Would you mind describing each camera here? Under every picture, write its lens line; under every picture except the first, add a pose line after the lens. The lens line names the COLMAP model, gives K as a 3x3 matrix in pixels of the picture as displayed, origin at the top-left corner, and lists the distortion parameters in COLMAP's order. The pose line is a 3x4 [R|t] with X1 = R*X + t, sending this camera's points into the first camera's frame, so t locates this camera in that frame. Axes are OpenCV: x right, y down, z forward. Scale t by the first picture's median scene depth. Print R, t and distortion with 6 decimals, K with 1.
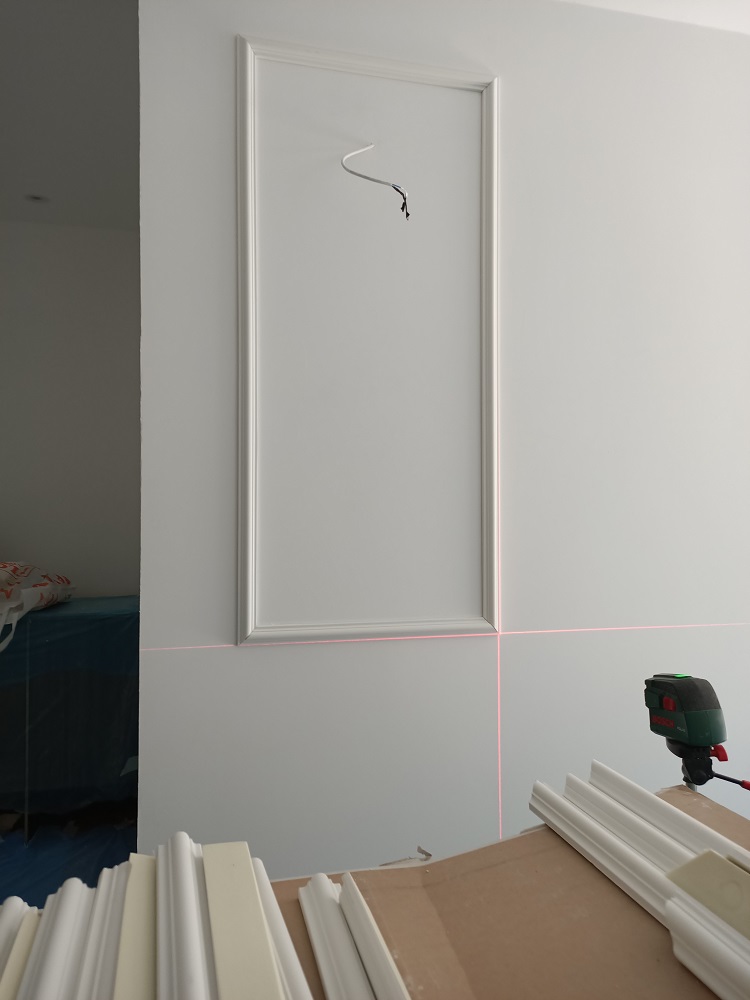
lens RADIAL K [[739.0, 0, 372.9], [0, 739.0, 493.7], [0, 0, 1]] dist [0.062045, -0.065397]
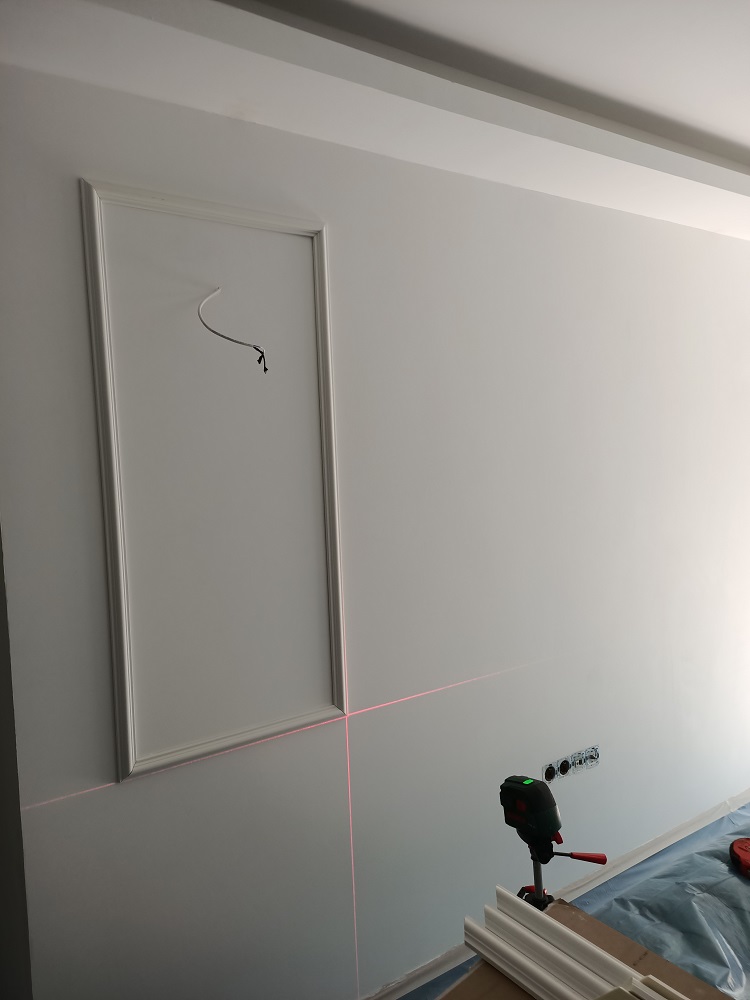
lens RADIAL K [[739.0, 0, 372.9], [0, 739.0, 493.7], [0, 0, 1]] dist [0.062045, -0.065397]
pose [[0.931366, -0.059435, 0.359201, -0.204140], [0.034176, 0.996501, 0.076271, -0.265692], [-0.362477, -0.058760, 0.930139, -0.075996]]
